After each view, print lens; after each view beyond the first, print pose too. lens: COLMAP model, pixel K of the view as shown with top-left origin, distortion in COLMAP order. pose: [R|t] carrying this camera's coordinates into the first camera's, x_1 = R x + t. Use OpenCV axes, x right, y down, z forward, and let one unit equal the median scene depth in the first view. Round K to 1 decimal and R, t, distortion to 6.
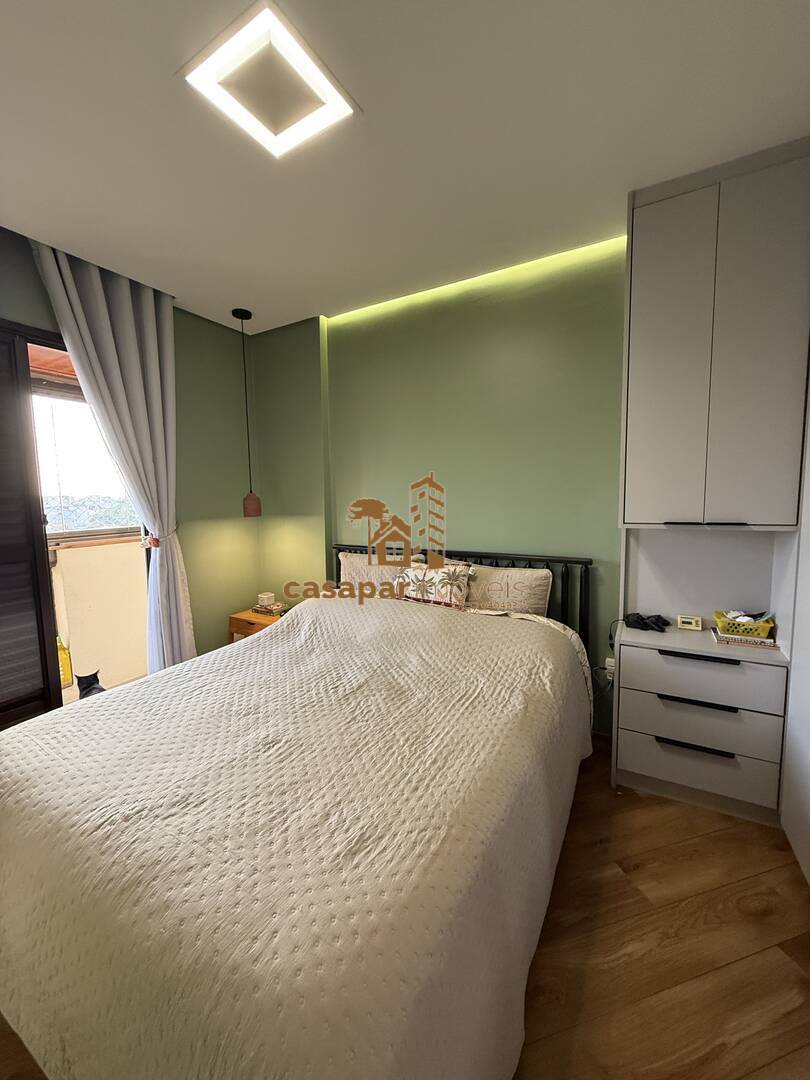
lens RADIAL K [[432.2, 0, 405.2], [0, 432.2, 537.3], [0, 0, 1]] dist [0.001839, -0.000075]
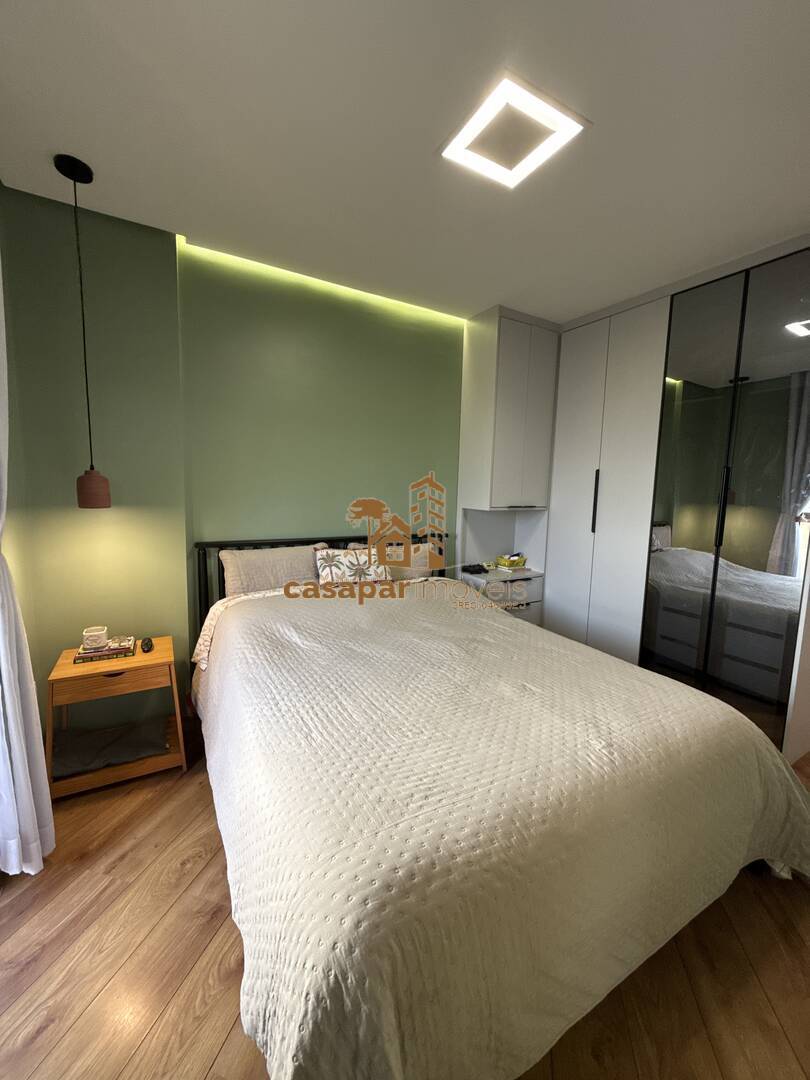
lens RADIAL K [[432.2, 0, 405.2], [0, 432.2, 537.3], [0, 0, 1]] dist [0.001839, -0.000075]
pose [[0.493233, -0.071689, 0.866938, -0.835992], [0.053475, 0.997212, 0.052037, -0.017176], [-0.868252, 0.020693, 0.495692, 0.374968]]
